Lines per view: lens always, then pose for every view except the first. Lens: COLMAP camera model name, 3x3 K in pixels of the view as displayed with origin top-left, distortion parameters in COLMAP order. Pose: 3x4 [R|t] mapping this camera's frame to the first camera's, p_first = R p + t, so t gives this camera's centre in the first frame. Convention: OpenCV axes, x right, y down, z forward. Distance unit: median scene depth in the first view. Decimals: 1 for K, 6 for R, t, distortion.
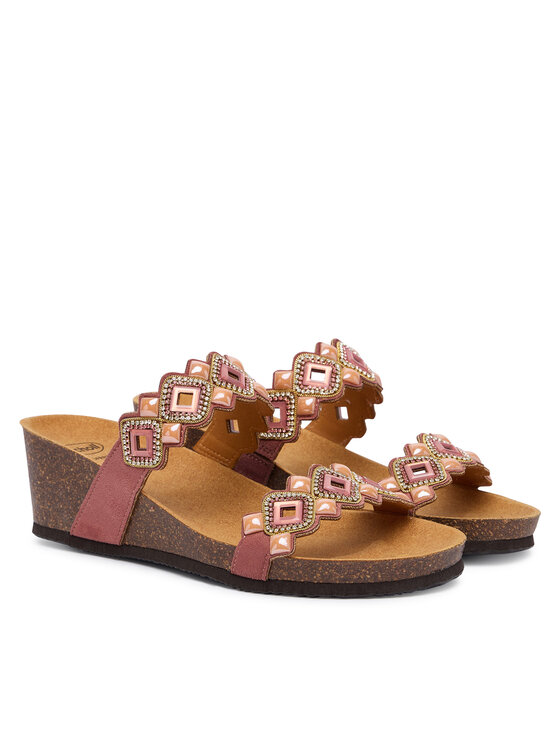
lens RADIAL K [[2186.8, 0, 279.9], [0, 2186.8, 372.9], [0, 0, 1]] dist [-0.018937, 0.000000]
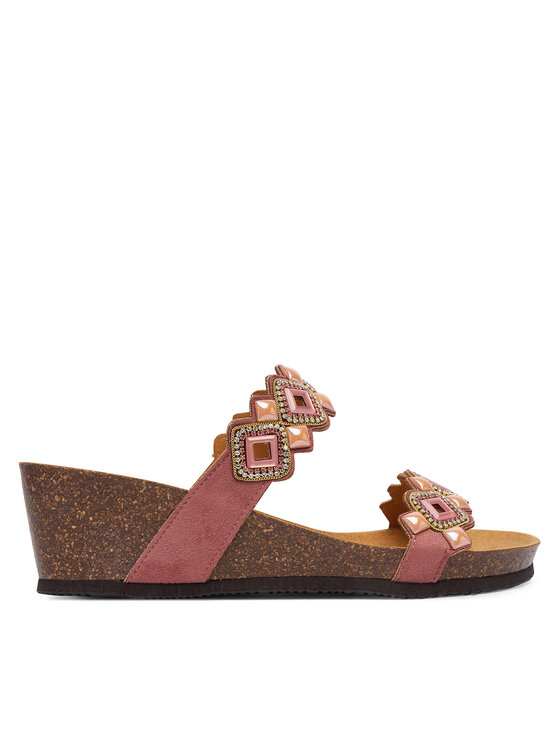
lens RADIAL K [[886.1, 0, 280.4], [0, 886.1, 375.0], [0, 0, 1]] dist [-0.005868, 0.000000]
pose [[0.765448, 0.022512, 0.643104, -0.287253], [0.113414, 0.979024, -0.169260, 0.063215], [-0.633425, 0.202497, 0.746839, 0.723115]]
